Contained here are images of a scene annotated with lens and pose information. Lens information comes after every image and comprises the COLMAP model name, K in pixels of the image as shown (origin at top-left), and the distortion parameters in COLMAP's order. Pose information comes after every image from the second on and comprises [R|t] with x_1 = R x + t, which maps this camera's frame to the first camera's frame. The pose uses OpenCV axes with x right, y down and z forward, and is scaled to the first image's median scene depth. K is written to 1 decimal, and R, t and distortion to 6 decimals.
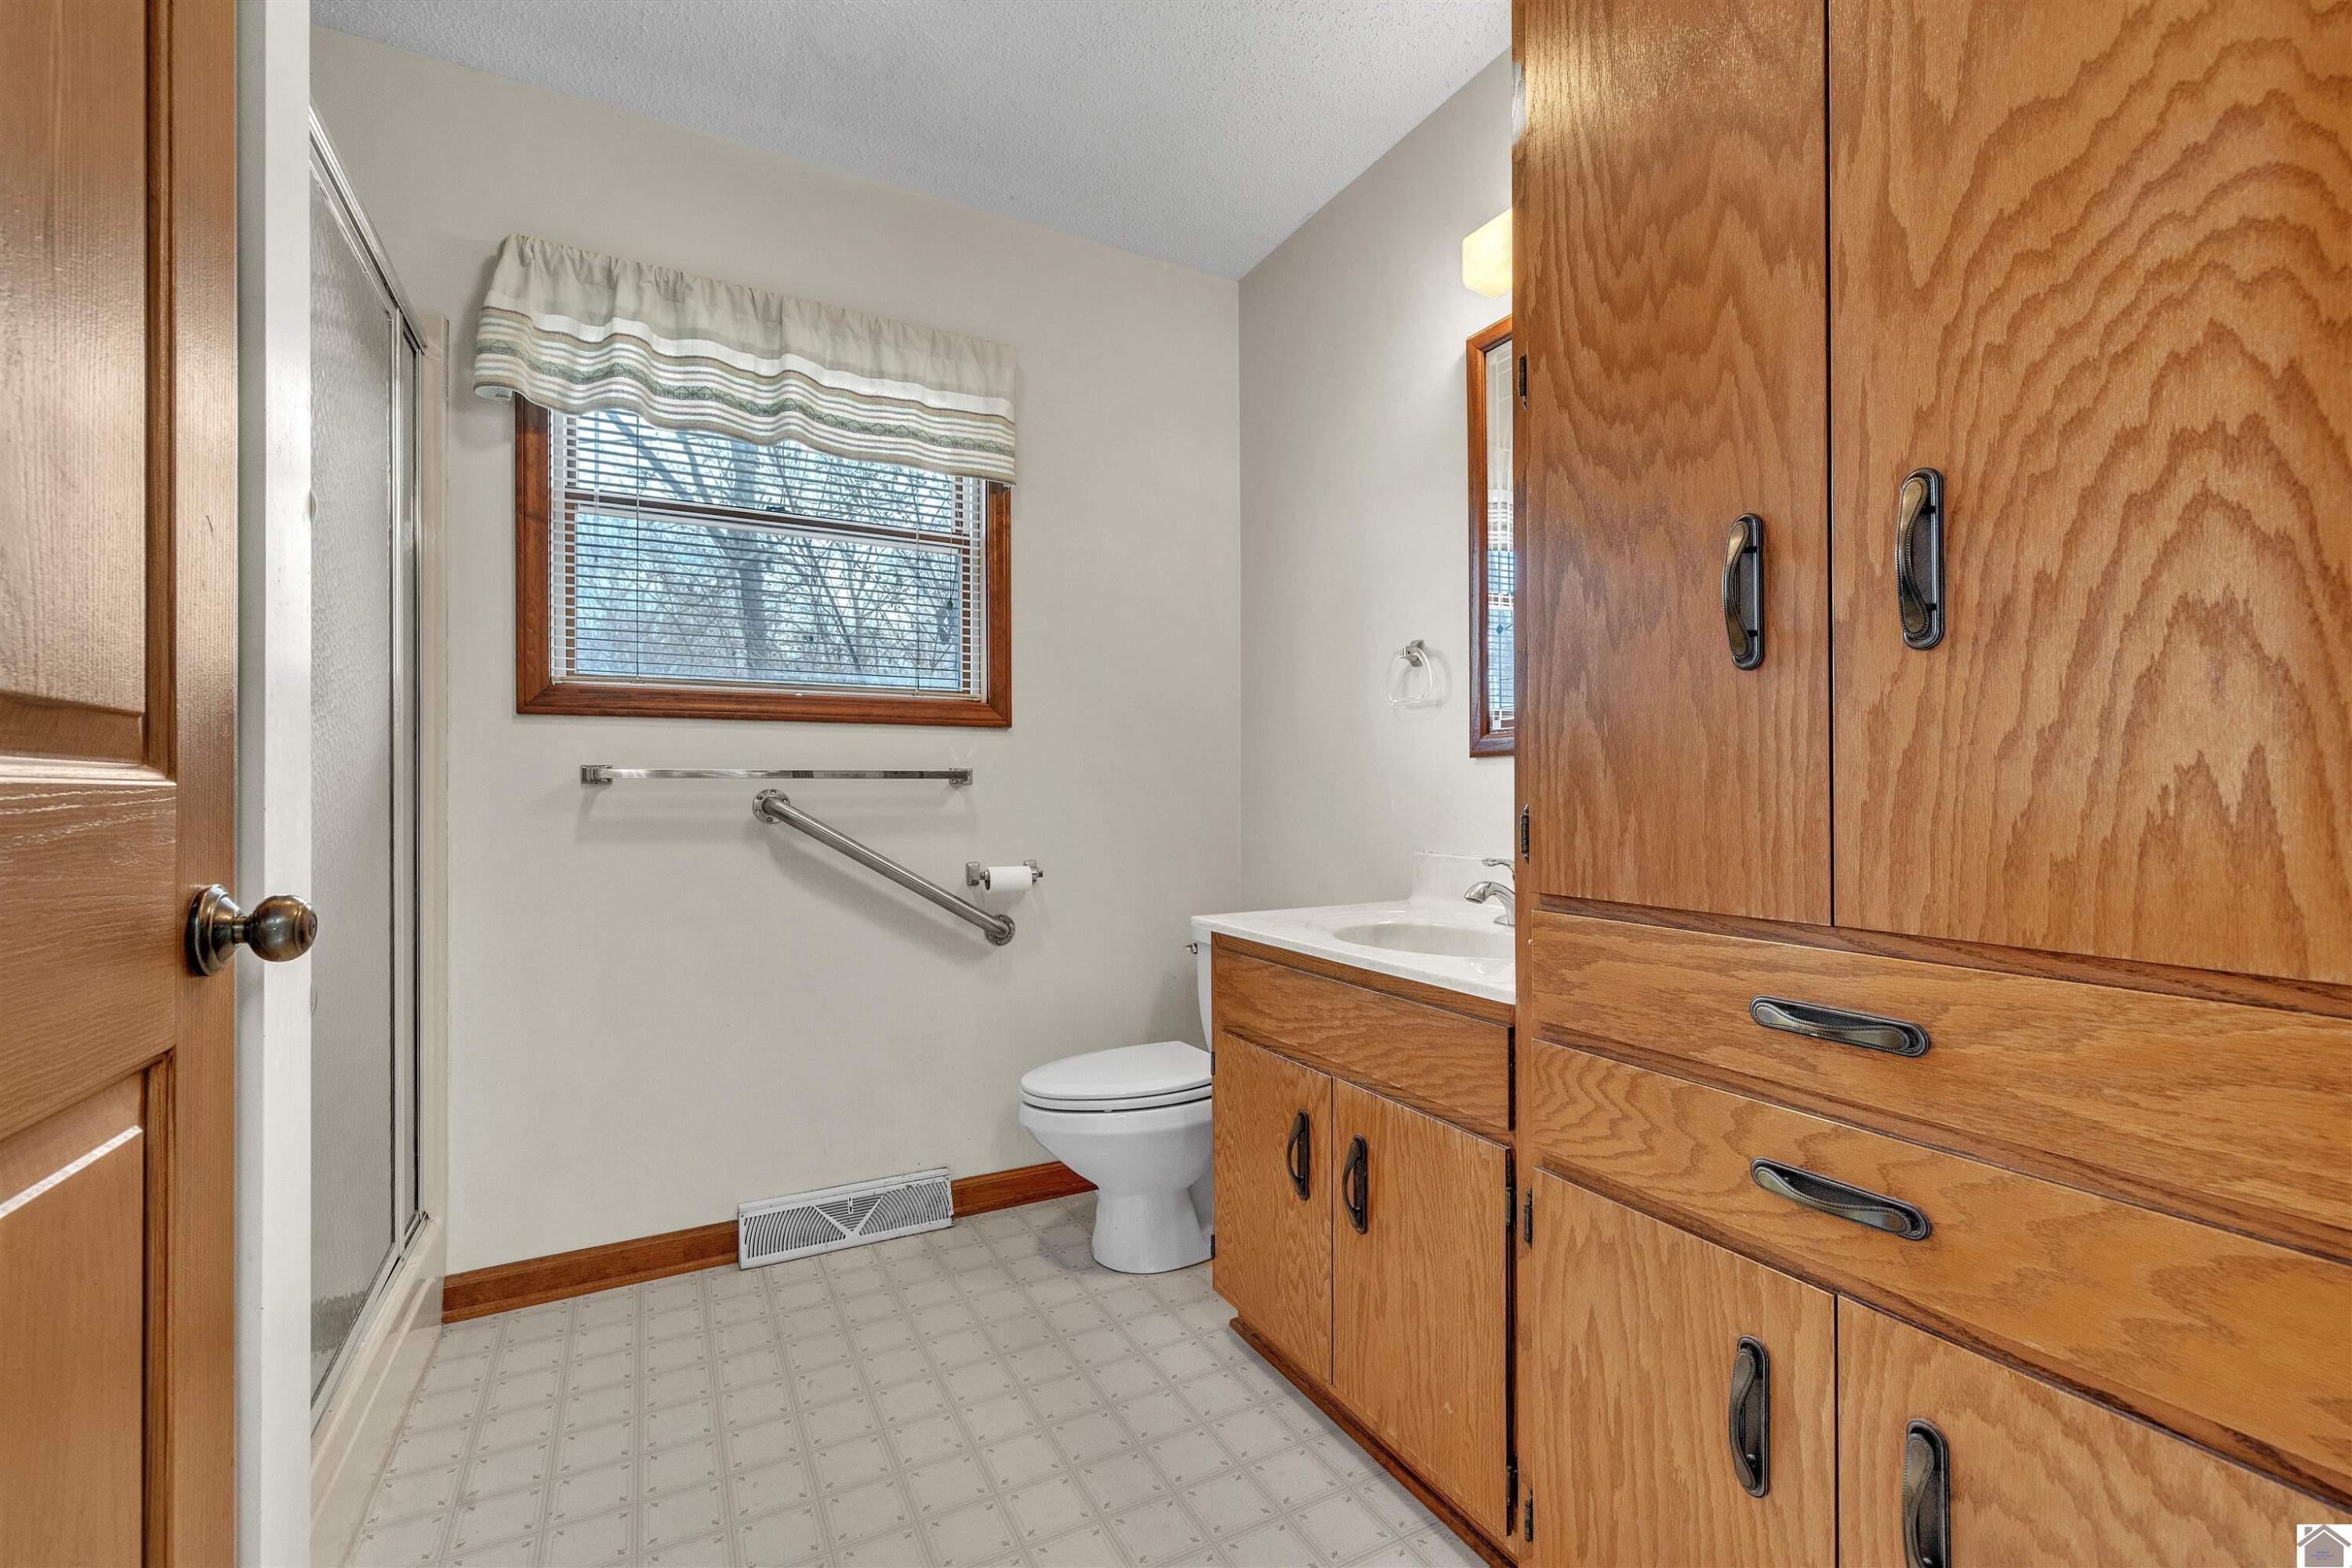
lens RADIAL K [[1013.0, 0, 1177.4], [0, 1013.0, 774.6], [0, 0, 1]] dist [0.002433, 0.000387]
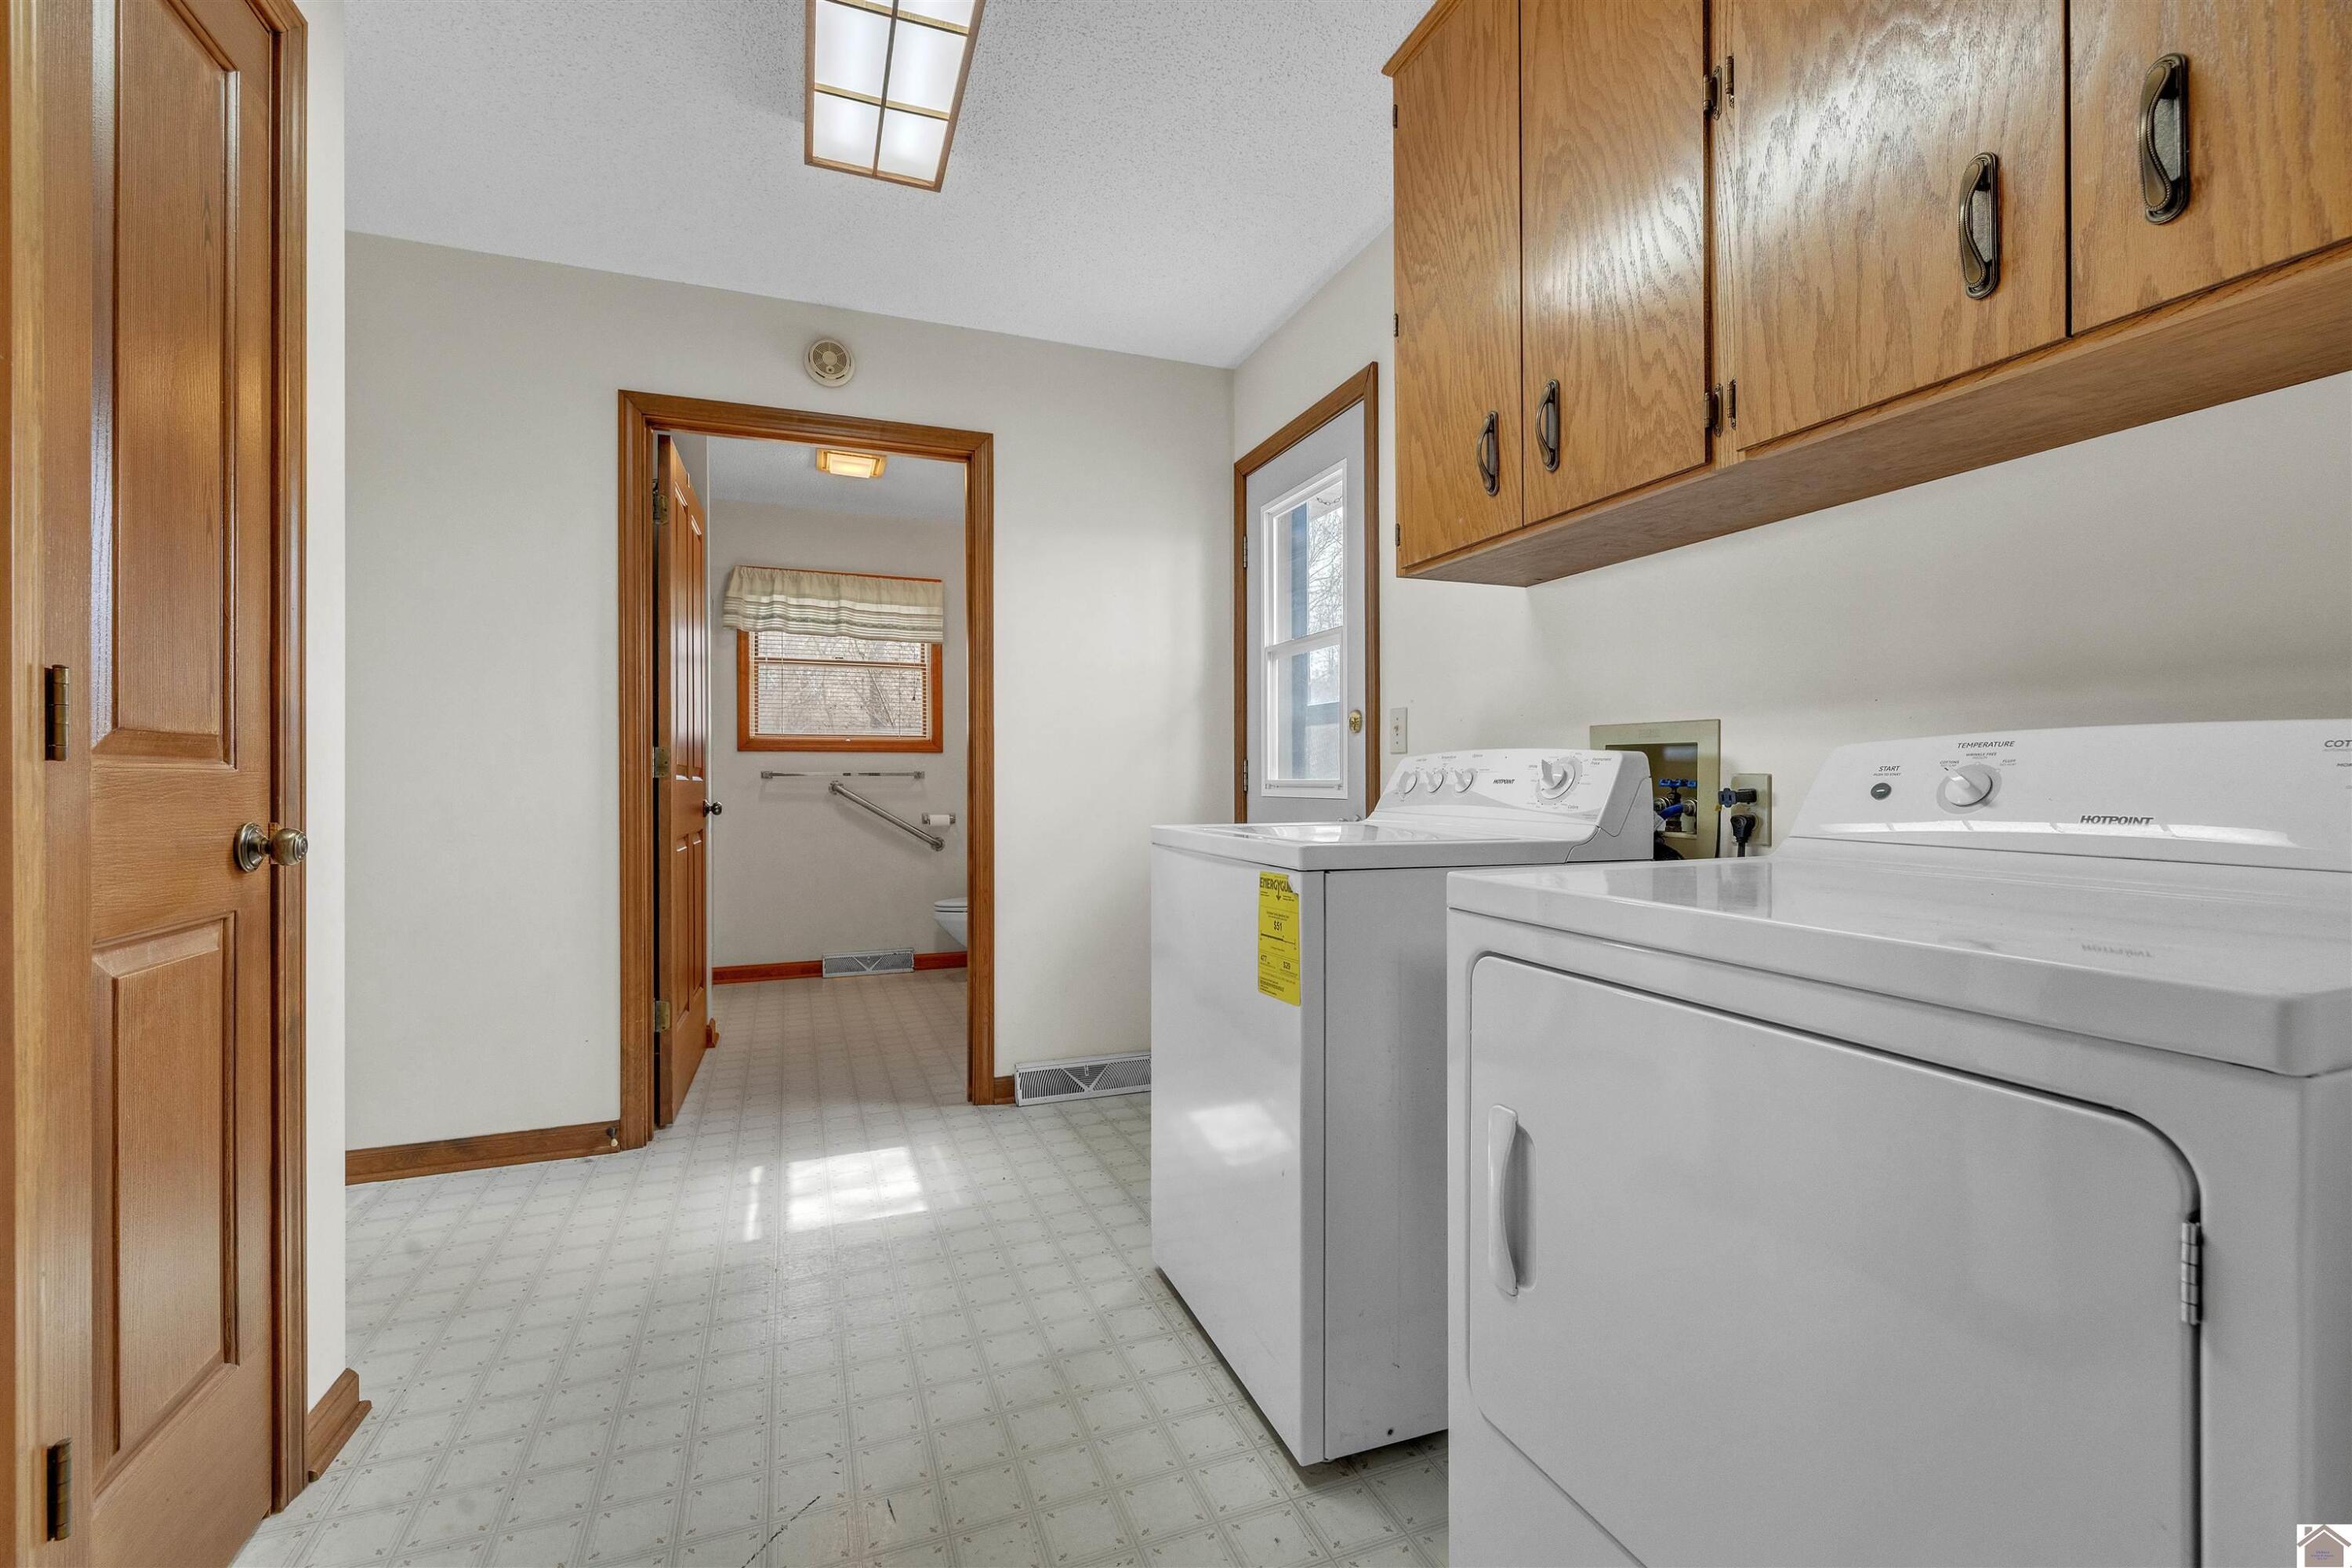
lens RADIAL K [[995.0, 0, 1172.1], [0, 995.0, 773.8], [0, 0, 1]] dist [0.000518, 0.000681]
pose [[0.994621, 0.001791, -0.103566, 0.642362], [-0.001199, 0.999983, 0.005775, -0.016185], [0.103575, -0.005620, 0.994606, -1.270743]]
